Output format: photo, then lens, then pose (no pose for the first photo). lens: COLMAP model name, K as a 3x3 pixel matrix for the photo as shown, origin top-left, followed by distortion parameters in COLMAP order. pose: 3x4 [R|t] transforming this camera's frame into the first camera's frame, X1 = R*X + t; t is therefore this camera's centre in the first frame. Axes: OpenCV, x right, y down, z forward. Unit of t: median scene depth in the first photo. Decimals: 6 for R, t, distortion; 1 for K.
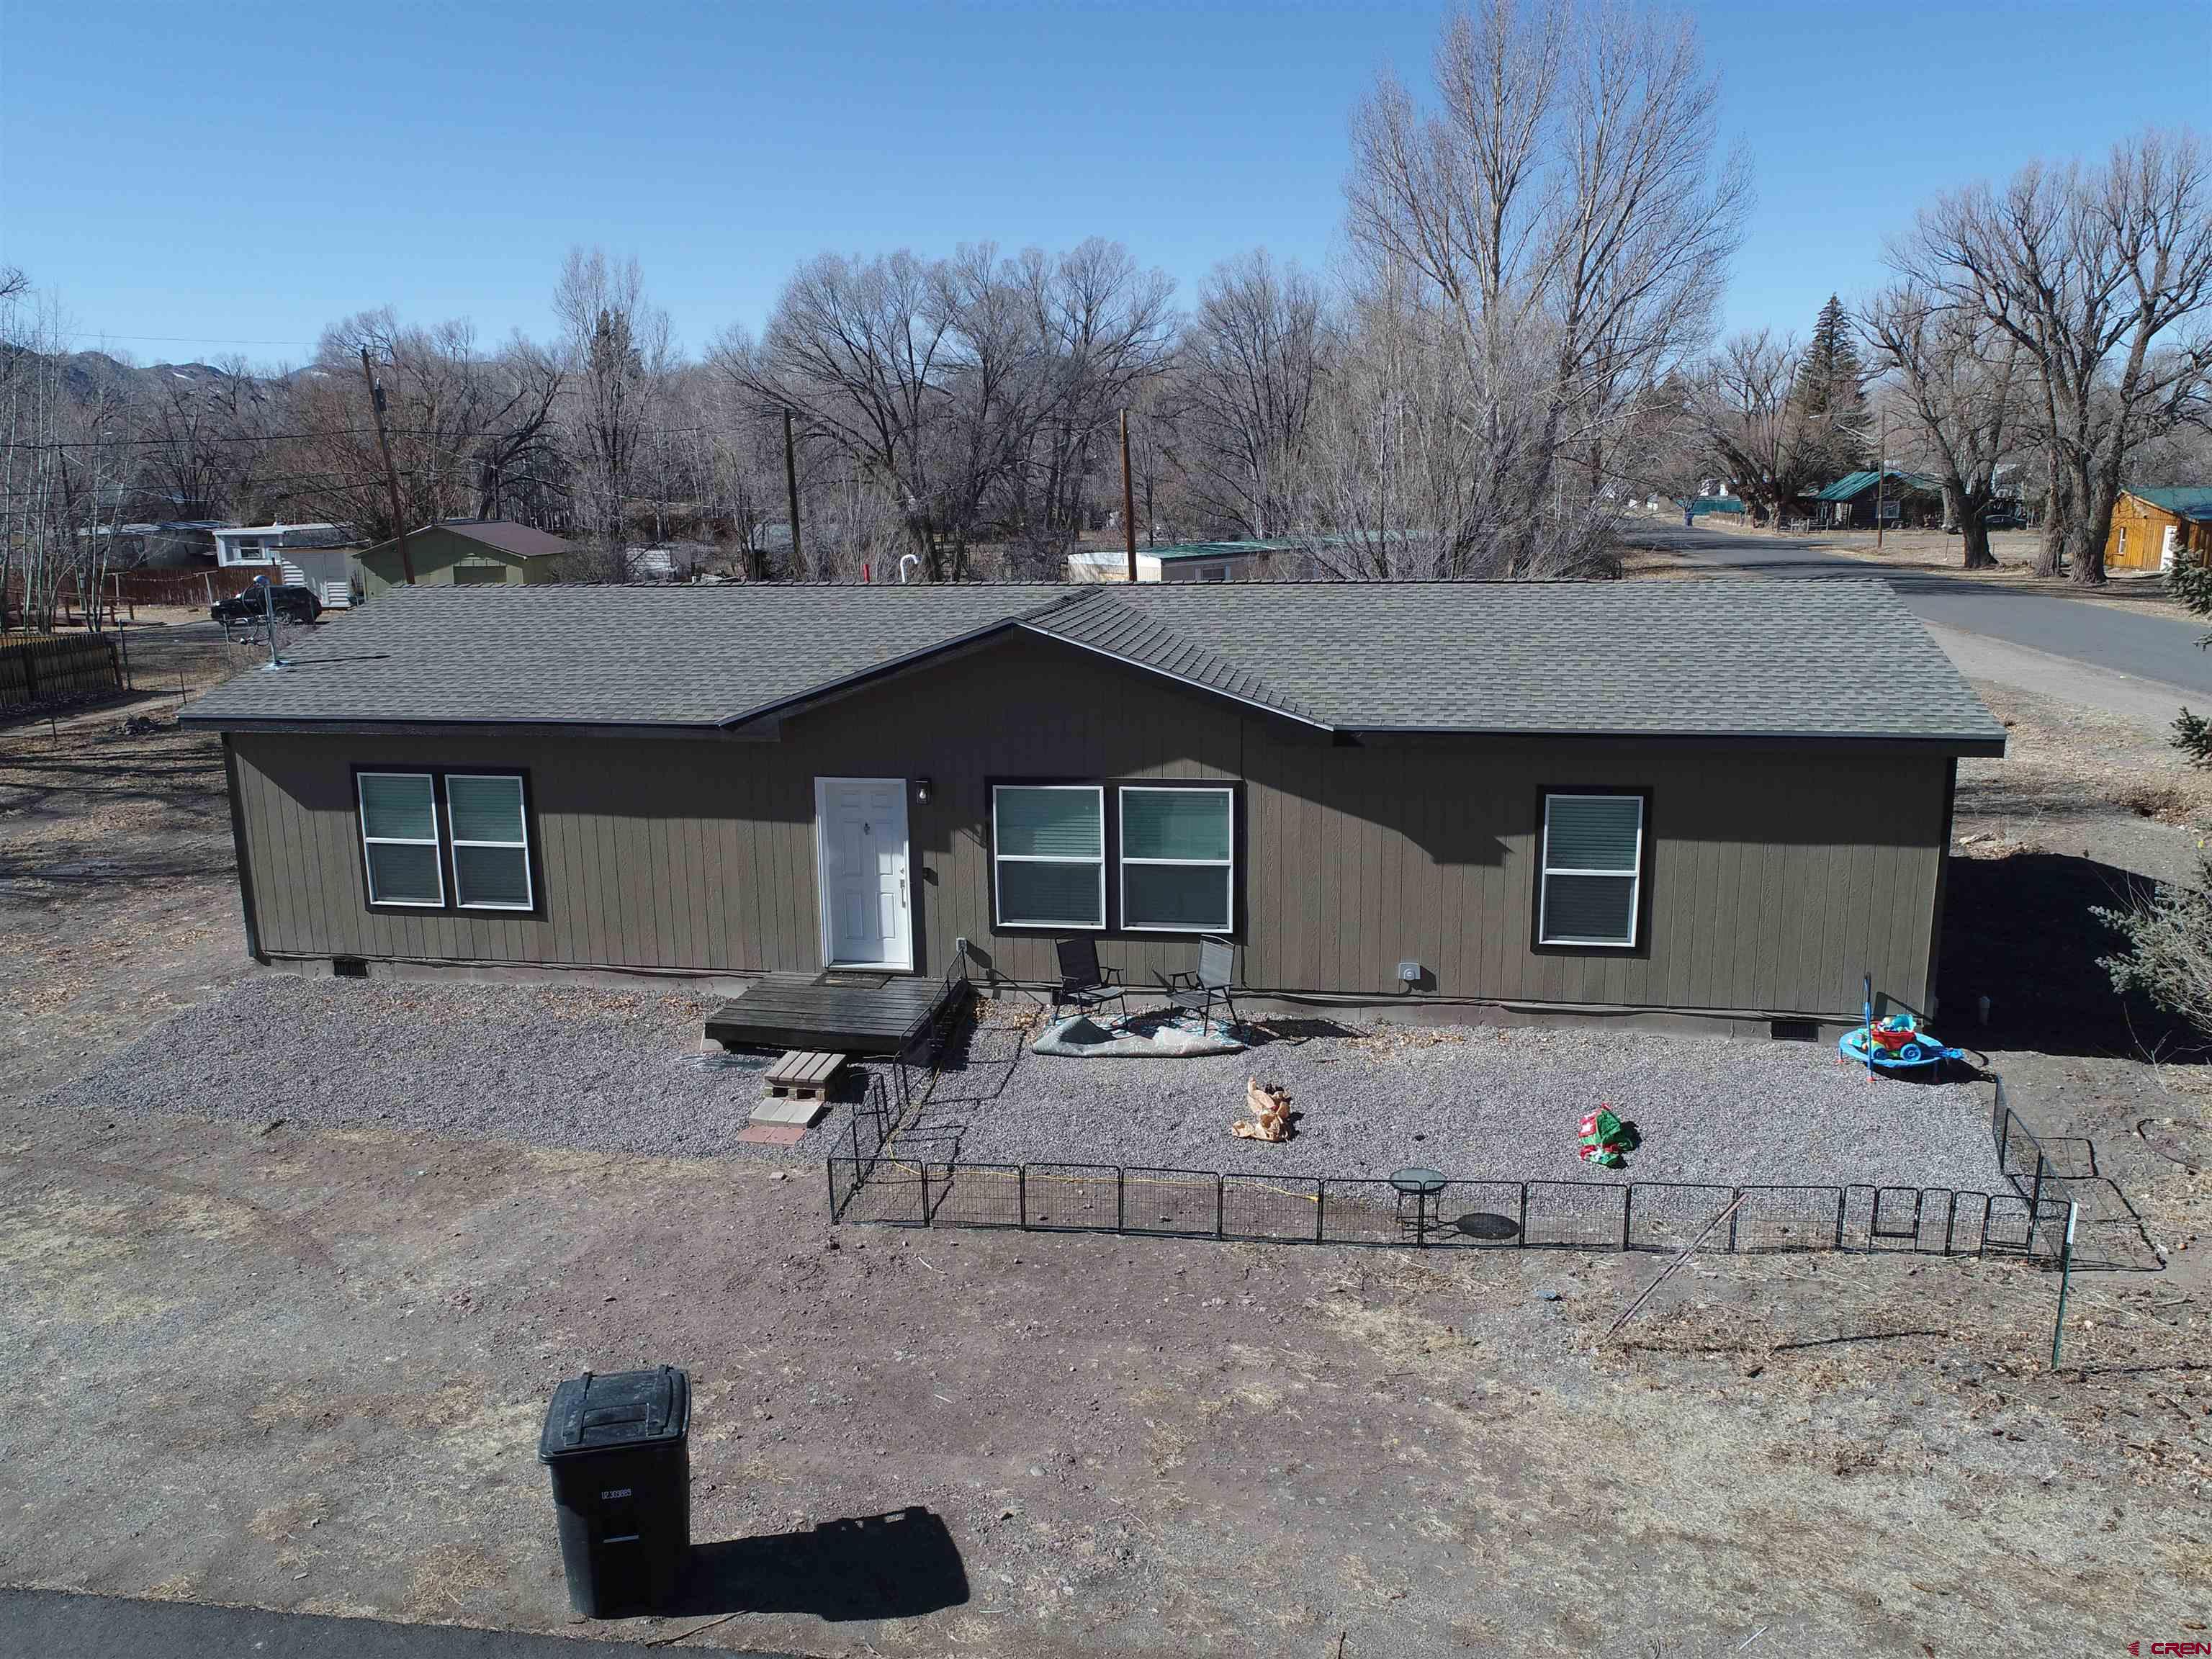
lens RADIAL K [[1683.4, 0, 1116.3], [0, 1683.4, 836.7], [0, 0, 1]] dist [-0.001382, 0.010150]
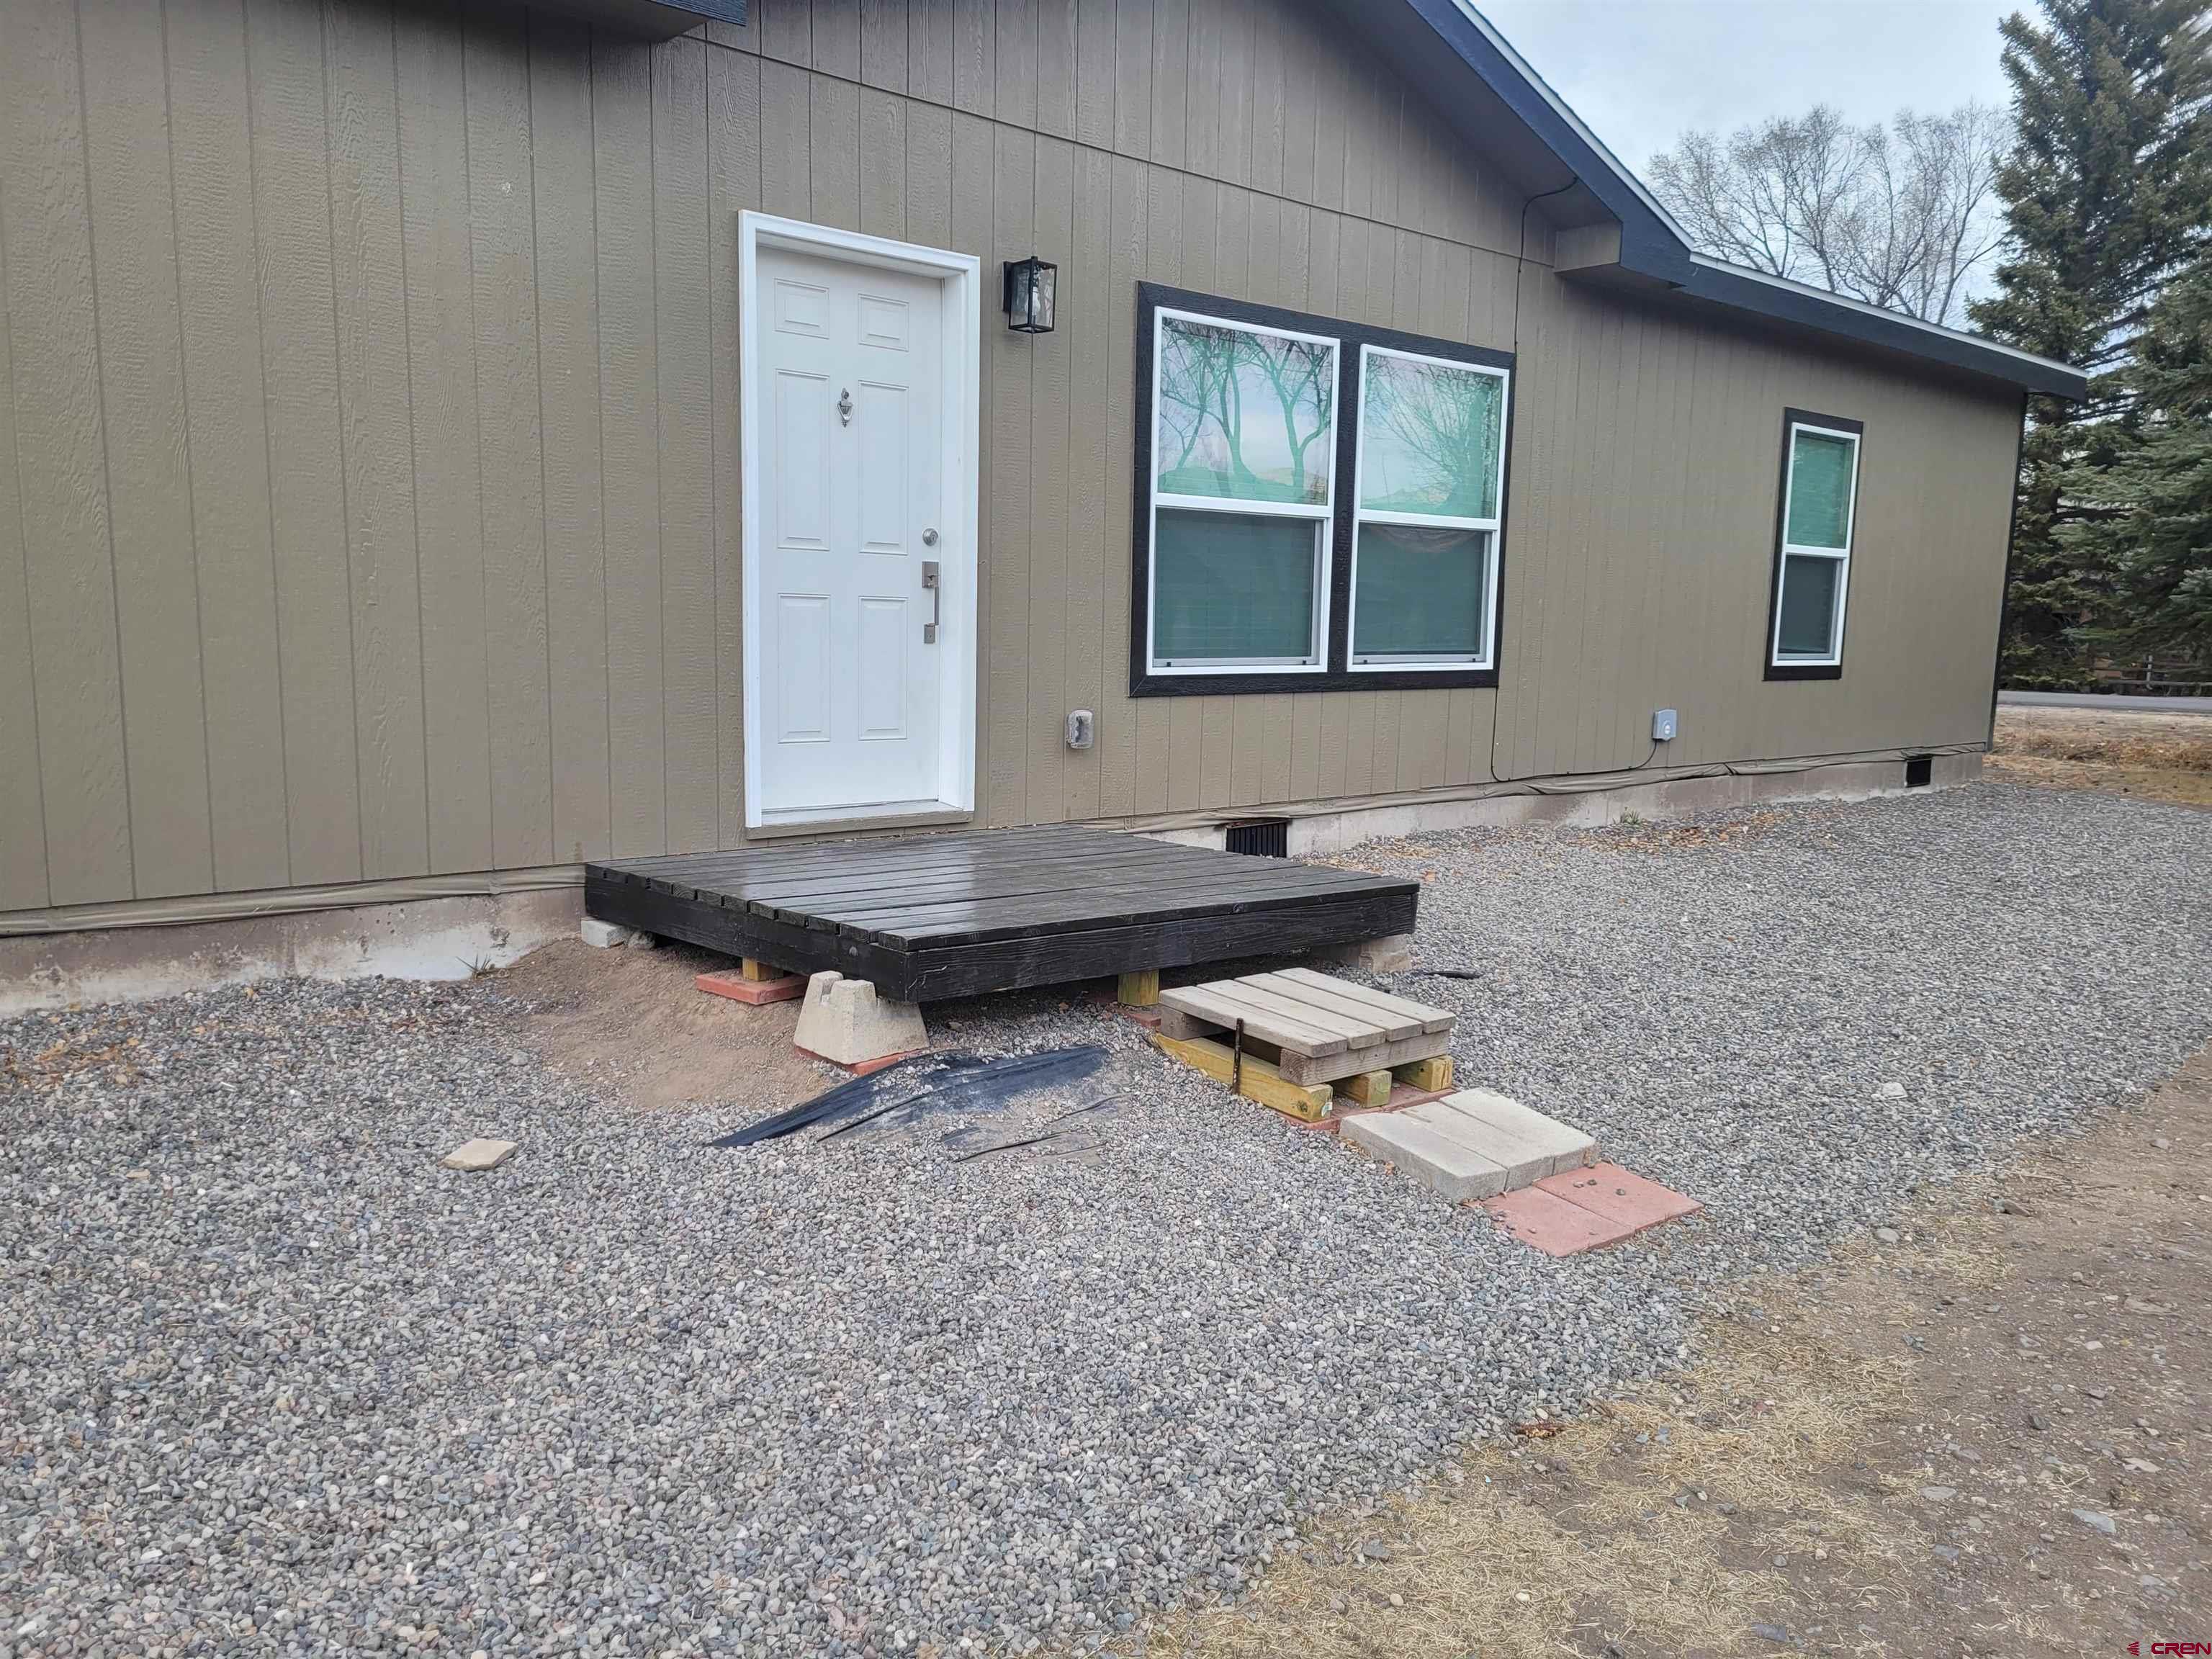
lens RADIAL K [[1677.3, 0, 1080.8], [0, 1677.3, 891.0], [0, 0, 1]] dist [0.016233, -0.023000]
pose [[0.624971, -0.100554, 0.774145, -0.410083], [0.140255, 0.989996, 0.015363, 0.098512], [-0.767945, 0.098976, 0.632822, 0.784295]]
